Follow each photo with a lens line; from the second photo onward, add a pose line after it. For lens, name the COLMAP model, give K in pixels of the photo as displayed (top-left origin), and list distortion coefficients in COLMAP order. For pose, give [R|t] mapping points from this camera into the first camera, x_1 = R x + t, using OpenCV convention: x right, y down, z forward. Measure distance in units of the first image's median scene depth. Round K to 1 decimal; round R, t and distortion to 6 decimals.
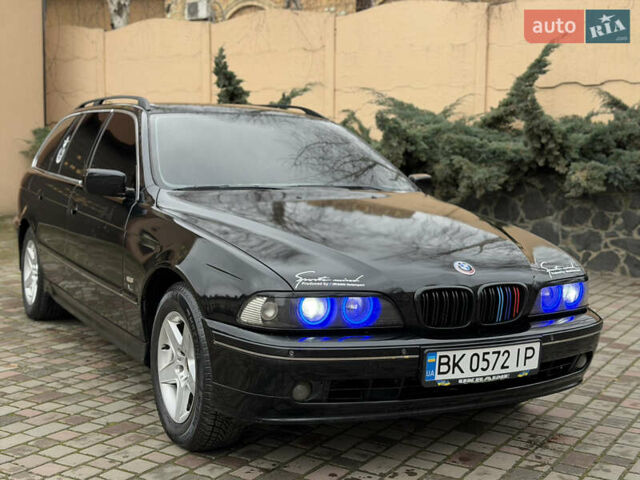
lens RADIAL K [[886.2, 0, 320.0], [0, 886.2, 240.0], [0, 0, 1]] dist [0.185200, -0.333441]
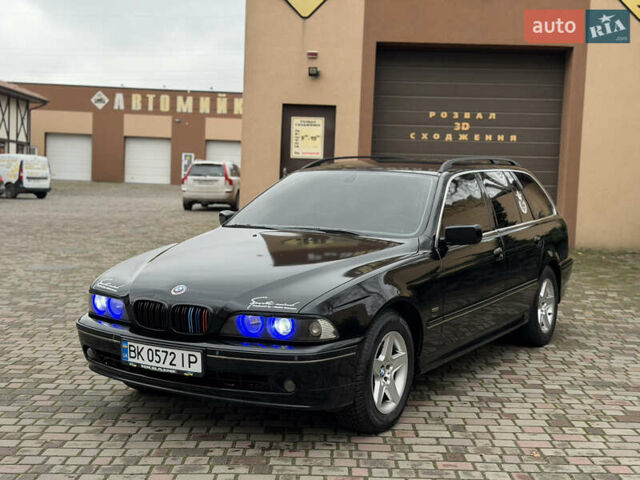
lens RADIAL K [[886.2, 0, 320.0], [0, 886.2, 240.0], [0, 0, 1]] dist [0.185200, -0.333441]
pose [[0.504700, 0.055711, -0.861495, 1.460237], [-0.088872, 0.995967, 0.012342, -0.082311], [0.858708, 0.070334, 0.507616, 0.482046]]
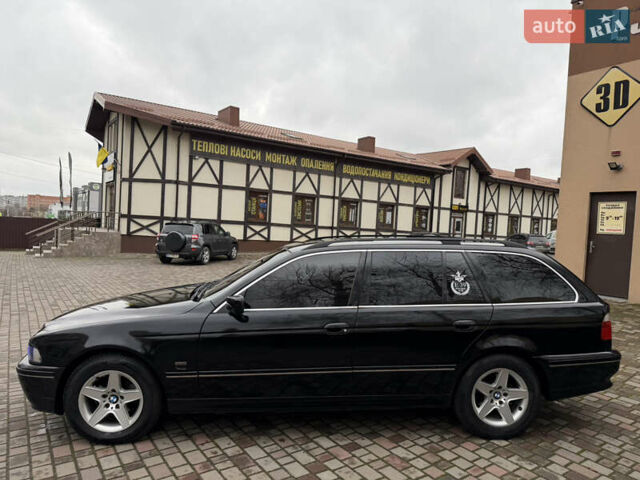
lens RADIAL K [[445.8, 0, 316.9], [0, 445.8, 241.2], [0, 0, 1]] dist [0.090925, -0.127703]
pose [[-0.421143, -0.001968, -0.906992, 0.973963], [-0.117593, 0.991676, 0.052450, -0.302142], [0.899339, 0.128745, -0.417869, 2.085666]]
